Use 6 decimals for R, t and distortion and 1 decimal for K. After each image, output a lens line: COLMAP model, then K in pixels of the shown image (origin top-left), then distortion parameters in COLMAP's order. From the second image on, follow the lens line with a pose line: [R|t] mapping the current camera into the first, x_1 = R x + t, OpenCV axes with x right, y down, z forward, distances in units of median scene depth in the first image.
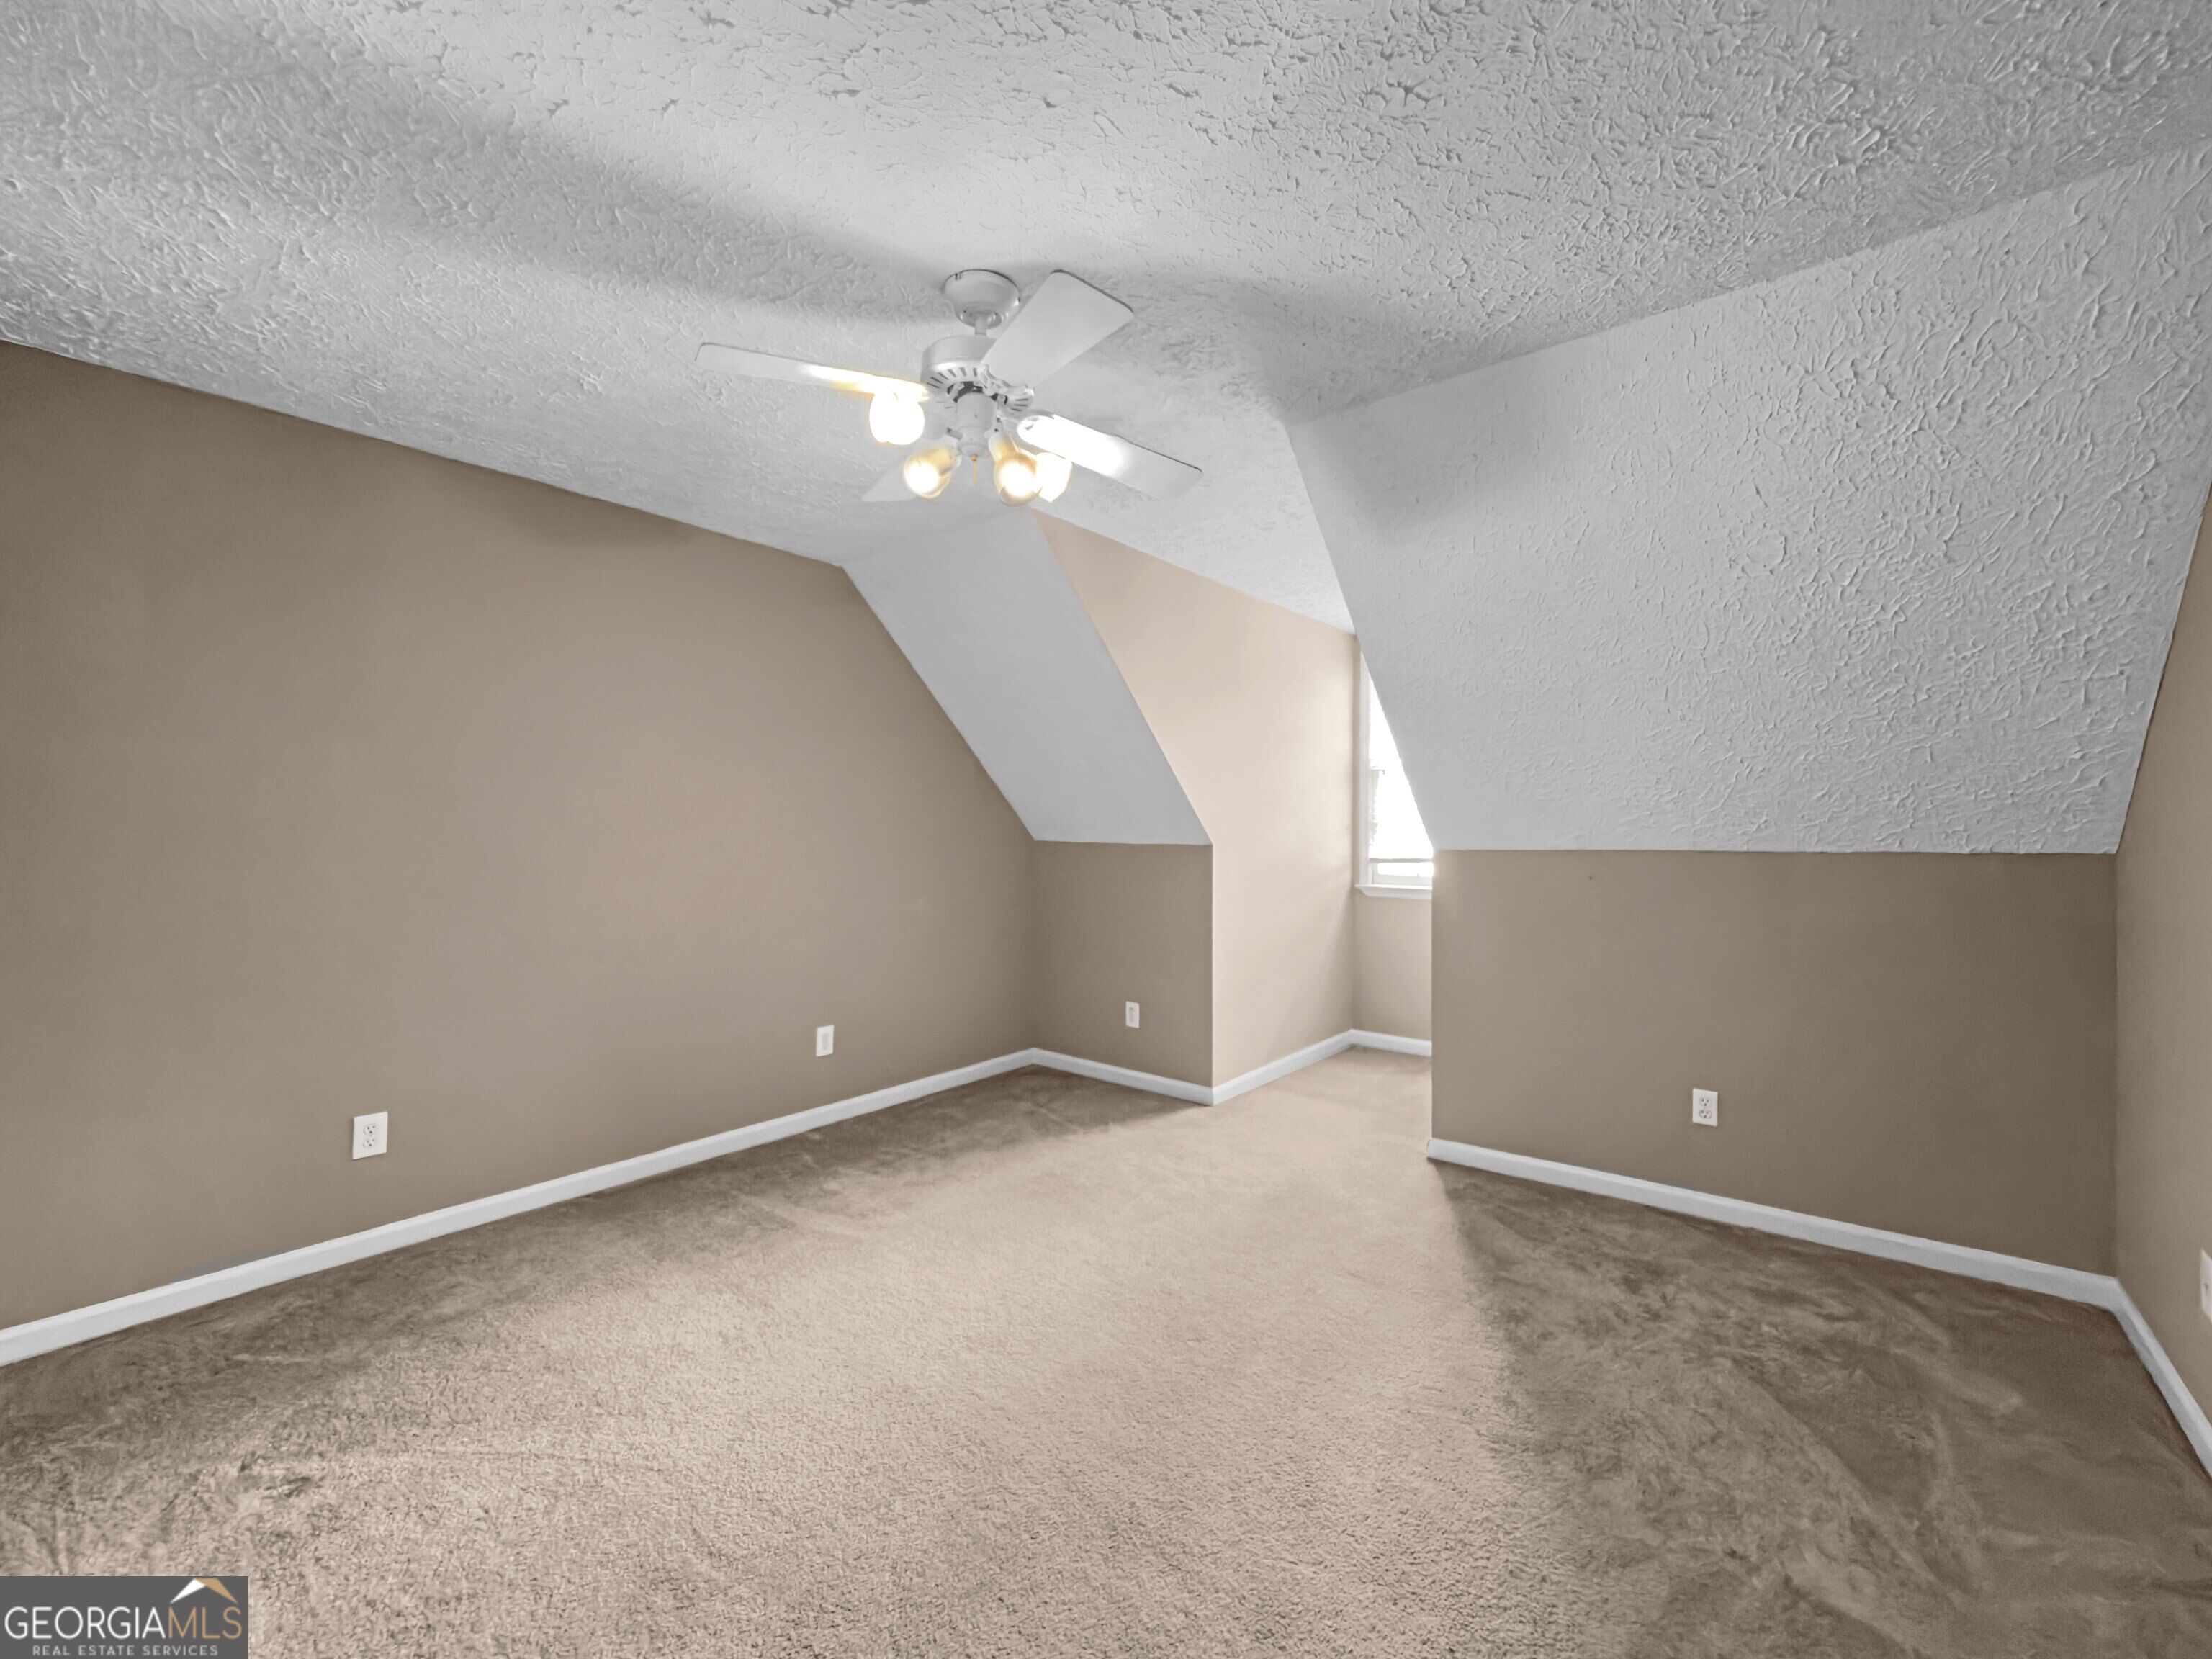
lens RADIAL K [[892.8, 0, 1095.1], [0, 892.8, 825.8], [0, 0, 1]] dist [-0.000136, -0.000186]
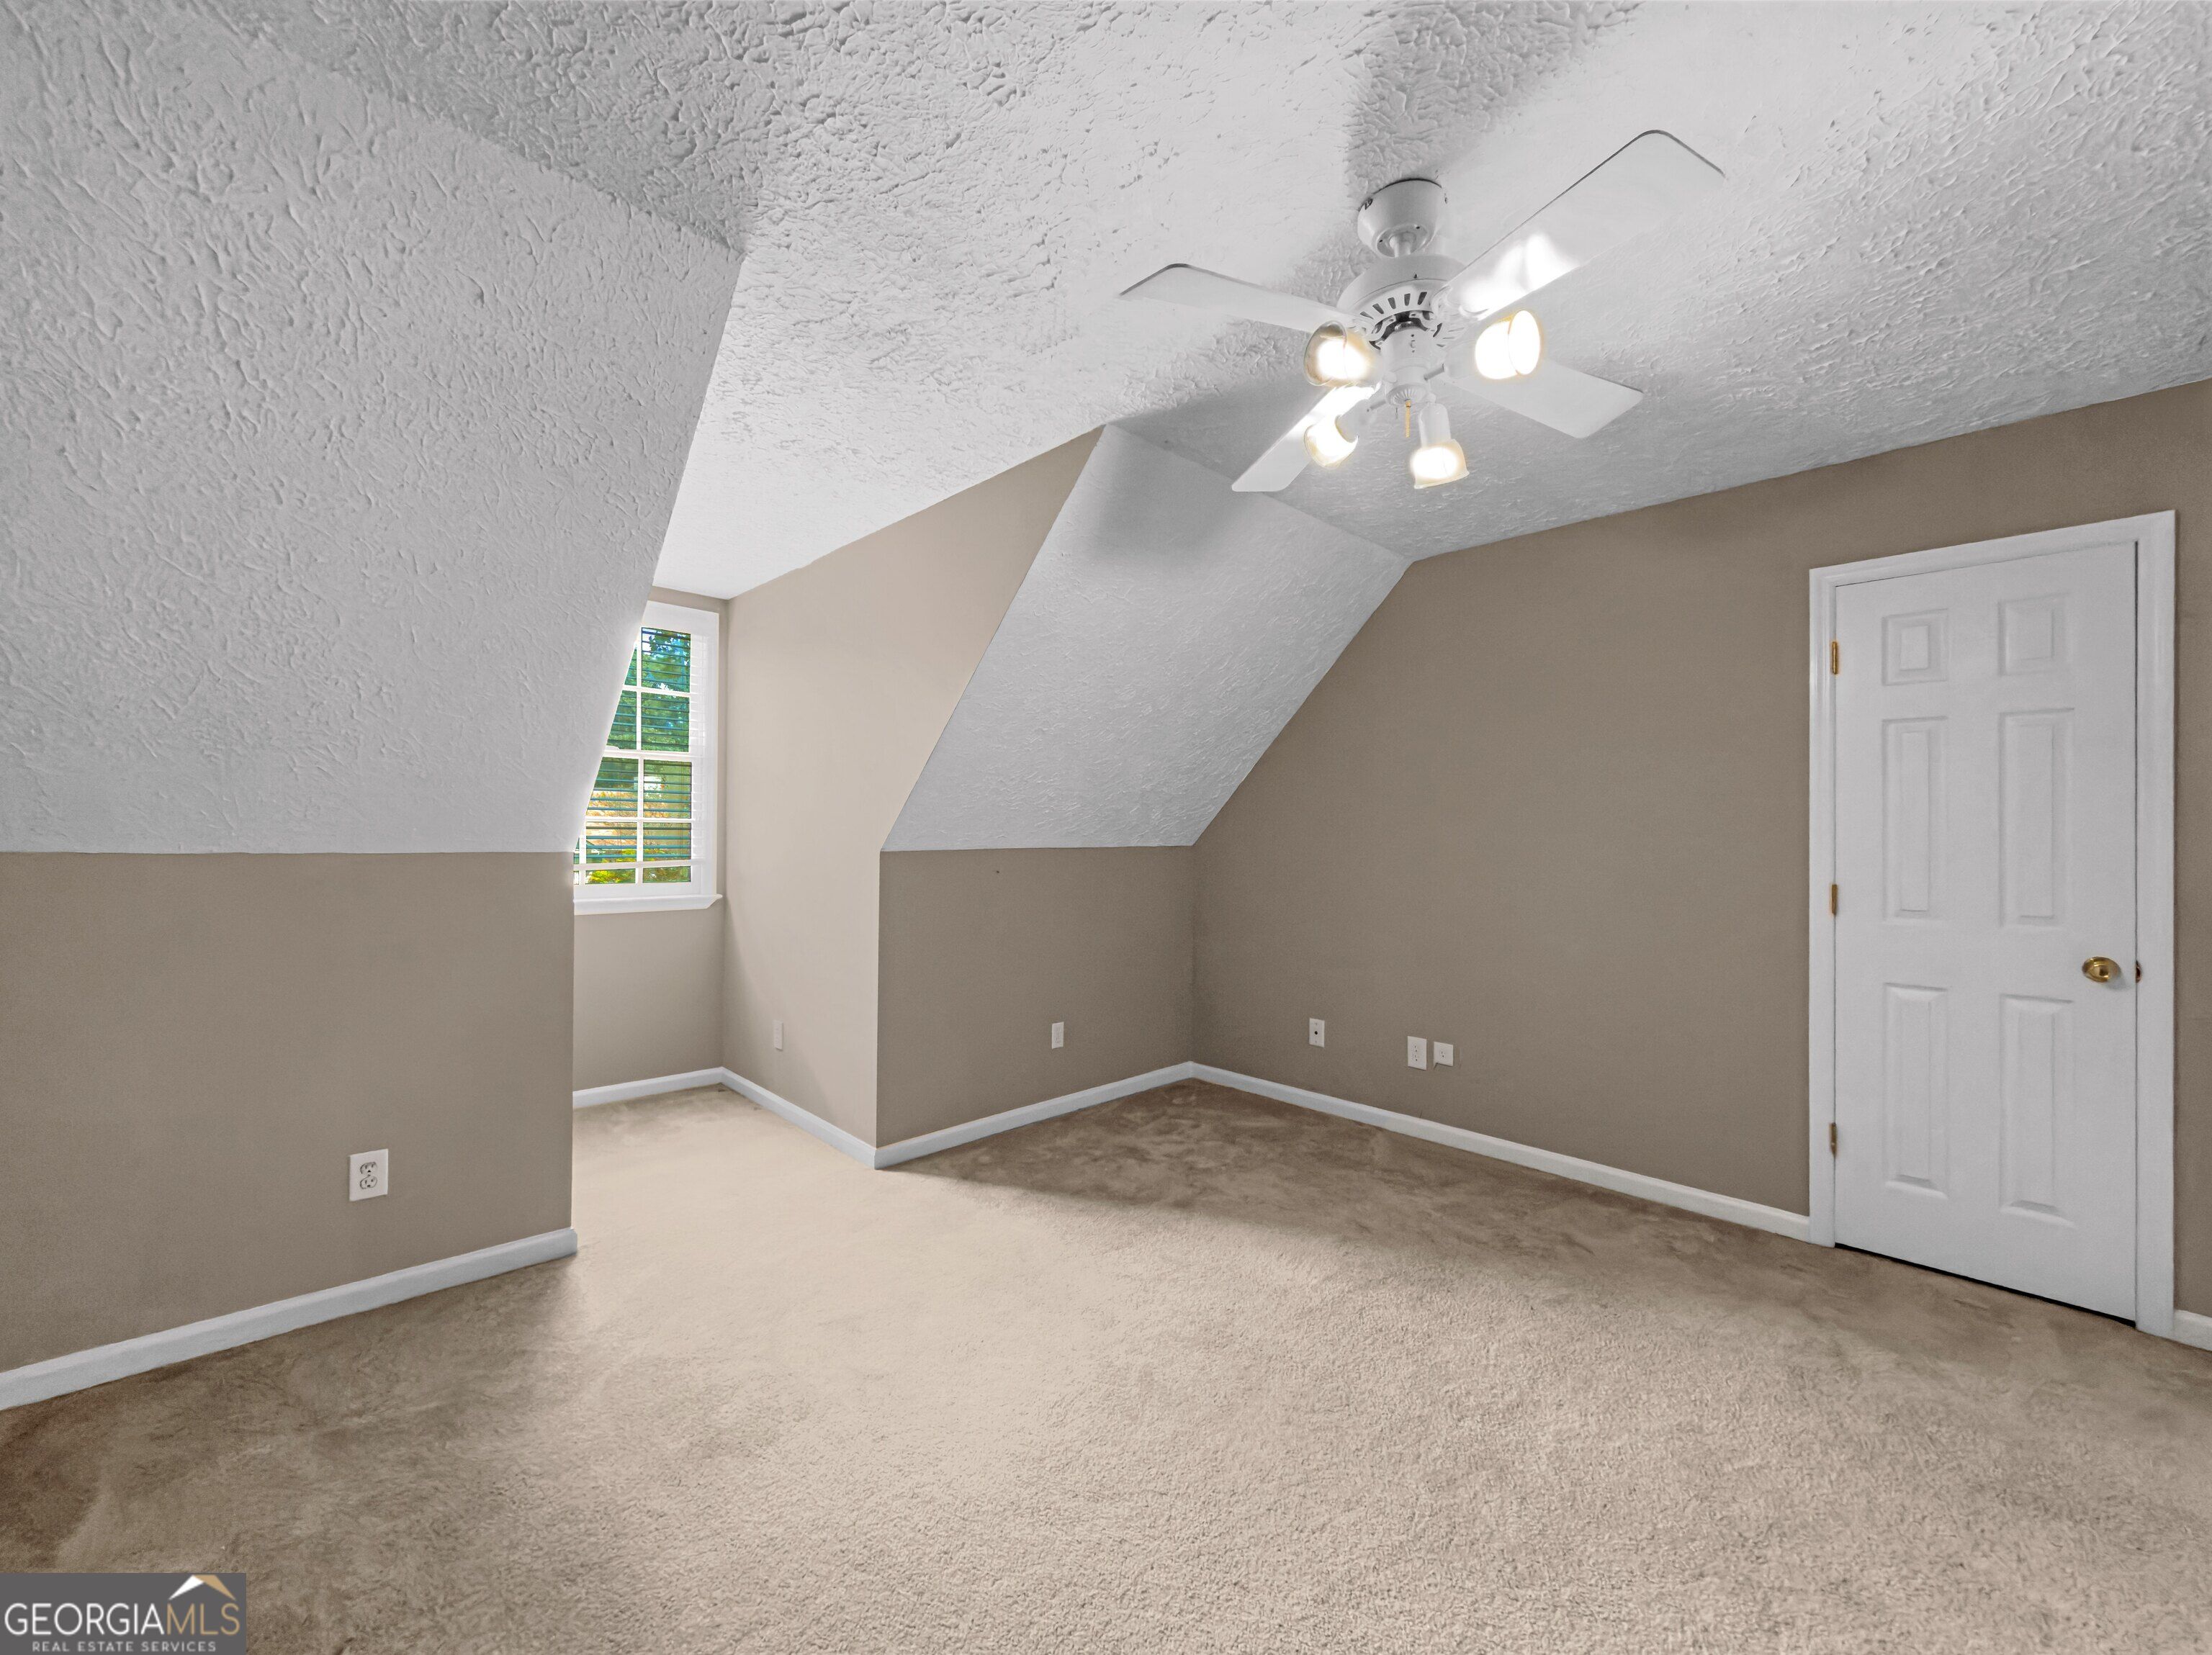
lens RADIAL K [[892.6, 0, 1095.1], [0, 892.6, 823.8], [0, 0, 1]] dist [-0.000136, -0.000186]
pose [[0.127703, -0.000248, 0.991812, -0.769010], [-0.017566, 0.999843, 0.002512, -0.018475], [-0.991657, -0.017742, 0.127678, 0.868765]]
